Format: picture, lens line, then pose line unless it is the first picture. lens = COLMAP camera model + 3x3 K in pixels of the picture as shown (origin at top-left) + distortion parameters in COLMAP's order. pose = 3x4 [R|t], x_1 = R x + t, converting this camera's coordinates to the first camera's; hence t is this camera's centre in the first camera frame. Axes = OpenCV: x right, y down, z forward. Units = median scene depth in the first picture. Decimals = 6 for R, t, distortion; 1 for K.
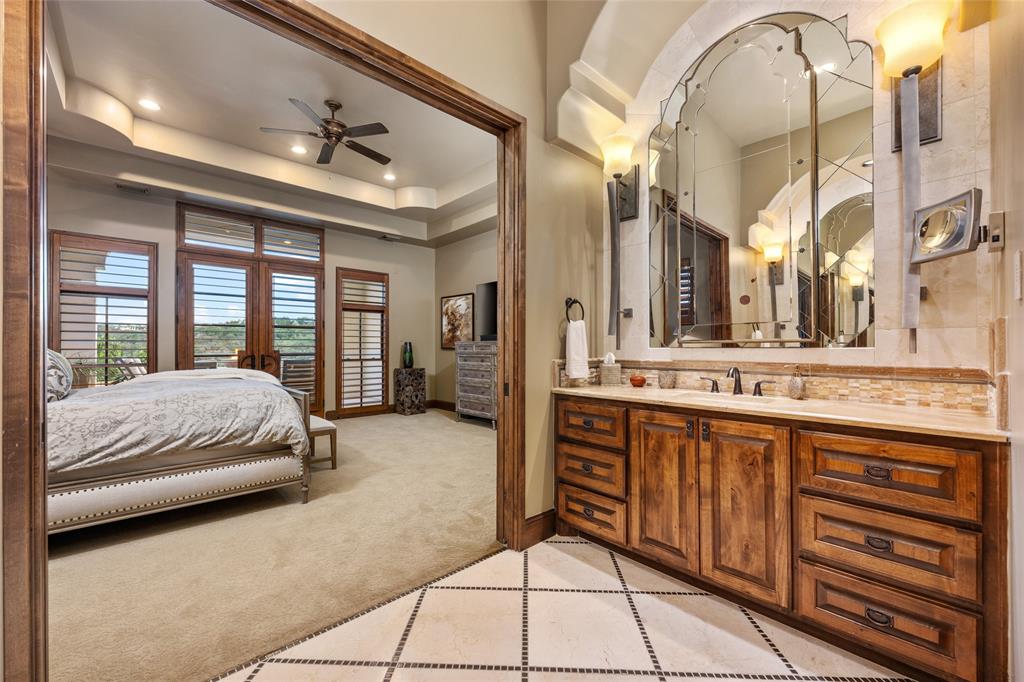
lens RADIAL K [[408.3, 0, 513.3], [0, 408.3, 345.3], [0, 0, 1]] dist [-0.003232, -0.000002]
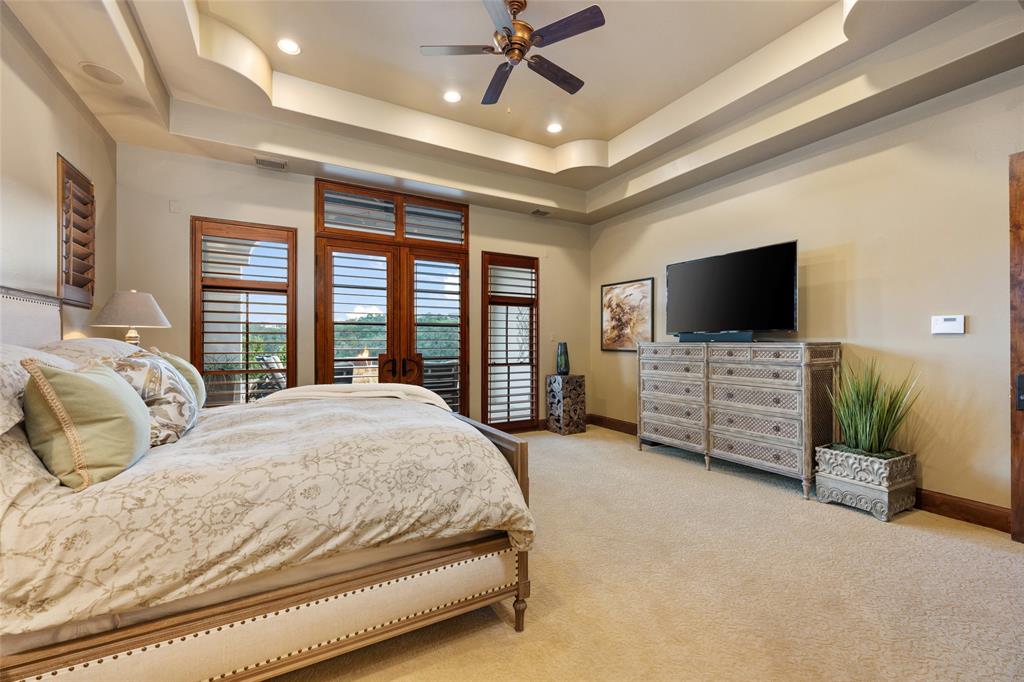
lens RADIAL K [[420.7, 0, 512.4], [0, 420.7, 344.0], [0, 0, 1]] dist [-0.001190, -0.000359]
pose [[0.972333, 0.002135, -0.233590, -0.225857], [-0.000306, 0.999969, 0.007868, -0.015259], [0.233600, -0.007579, 0.972303, 0.245517]]
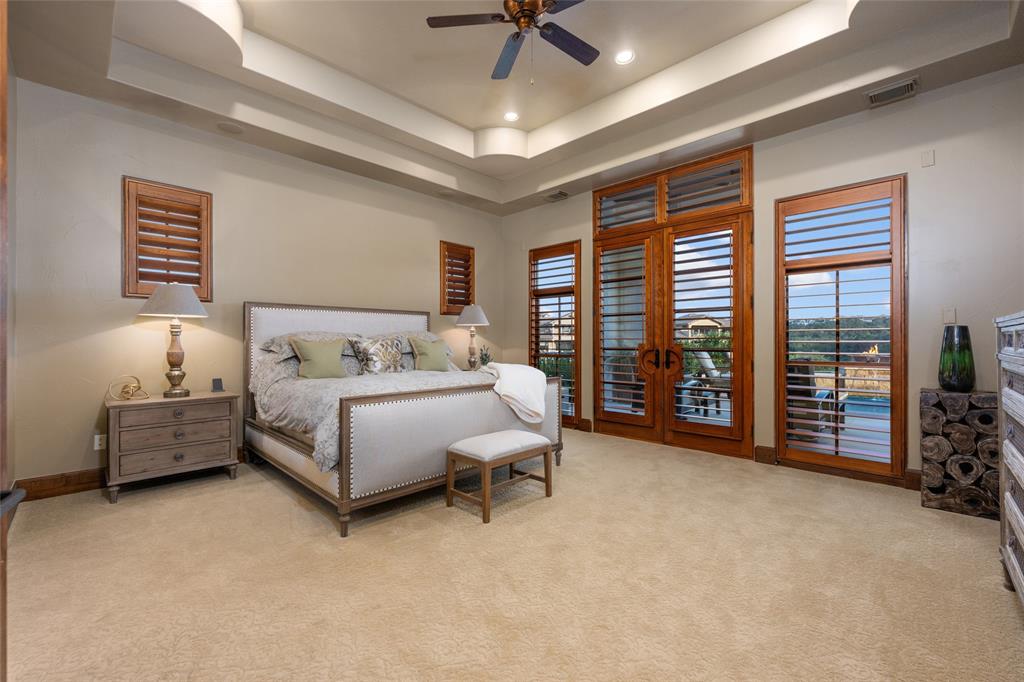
lens RADIAL K [[420.7, 0, 505.6], [0, 420.7, 341.4], [0, 0, 1]] dist [-0.001190, -0.000359]
pose [[0.044917, 0.003166, -0.998986, 0.183405], [0.009070, 0.999952, 0.003577, 0.002937], [0.998950, -0.009221, 0.044886, 0.756914]]
